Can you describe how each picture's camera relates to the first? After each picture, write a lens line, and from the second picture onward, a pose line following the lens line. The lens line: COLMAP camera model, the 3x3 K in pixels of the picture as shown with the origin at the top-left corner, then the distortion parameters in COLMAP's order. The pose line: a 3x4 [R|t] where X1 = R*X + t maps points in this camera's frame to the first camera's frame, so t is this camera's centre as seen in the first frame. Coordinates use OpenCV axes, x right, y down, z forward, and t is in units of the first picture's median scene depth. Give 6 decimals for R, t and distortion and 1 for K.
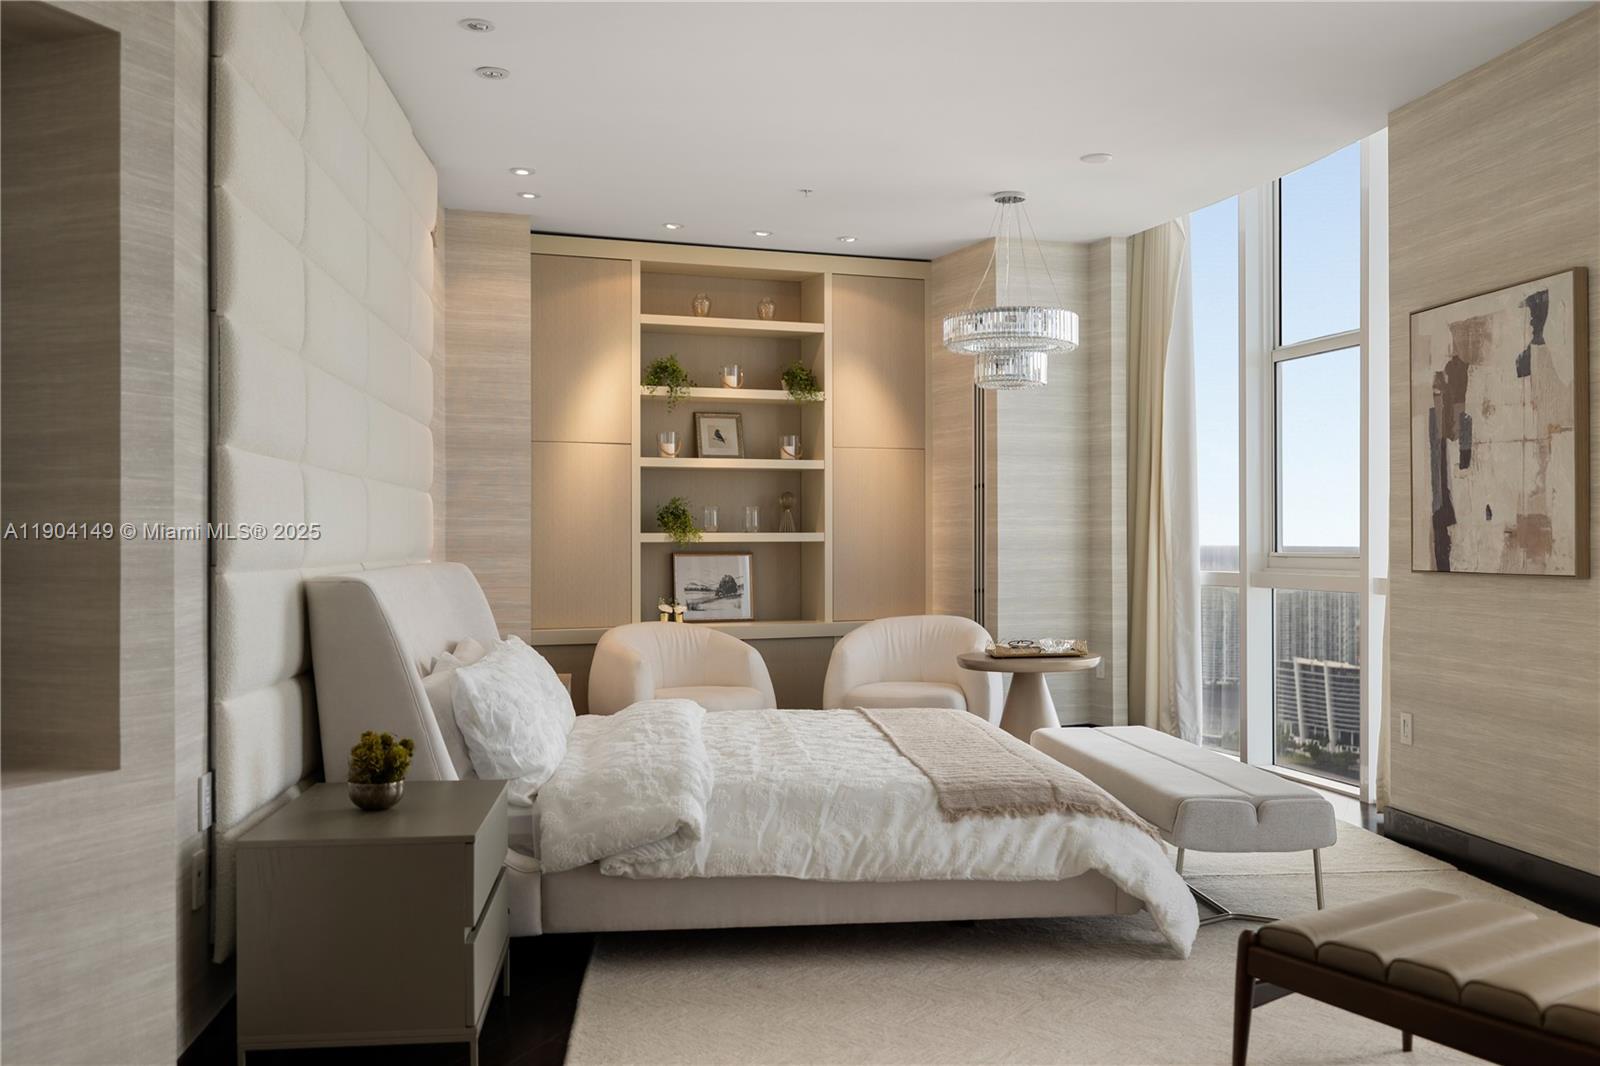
lens RADIAL K [[1548.0, 0, 800.0], [0, 1548.0, 533.0], [0, 0, 1]] dist [0.015124, 0.000059]
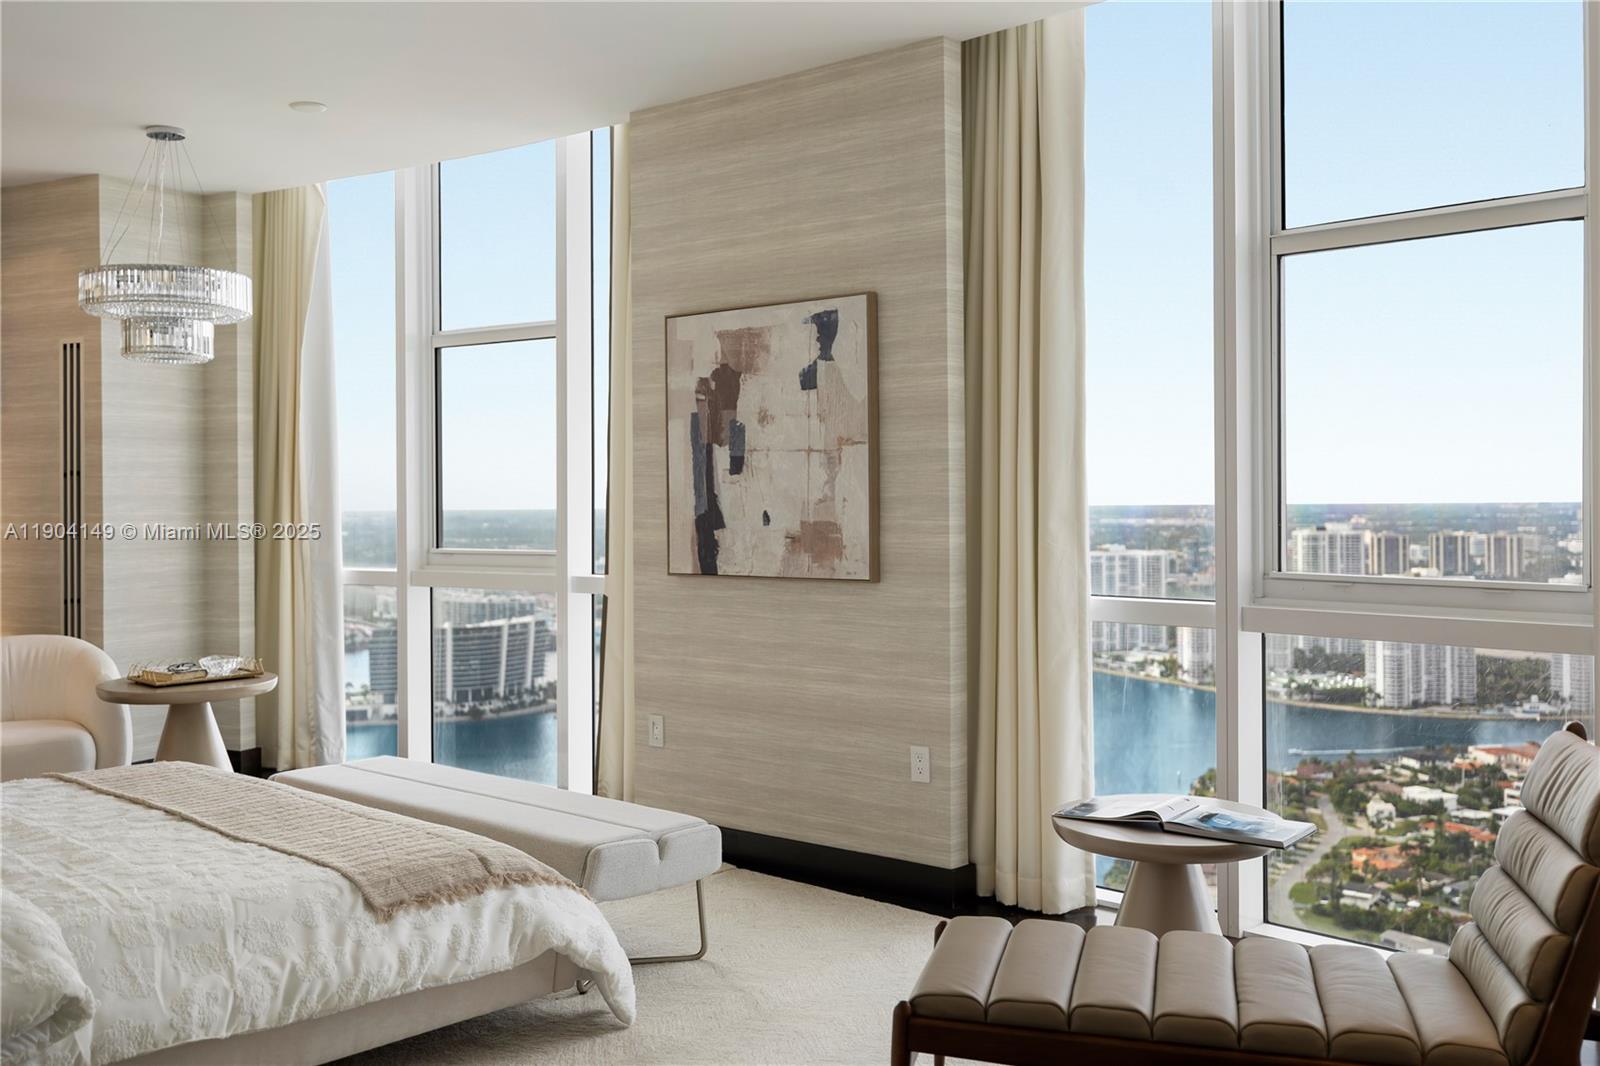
lens RADIAL K [[1557.0, 0, 801.7], [0, 1557.0, 499.8], [0, 0, 1]] dist [0.008453, -0.004420]
pose [[0.758843, -0.004063, 0.651261, -0.223922], [0.003934, 0.999991, 0.001655, -0.028246], [-0.651262, 0.001306, 0.758852, 0.206290]]
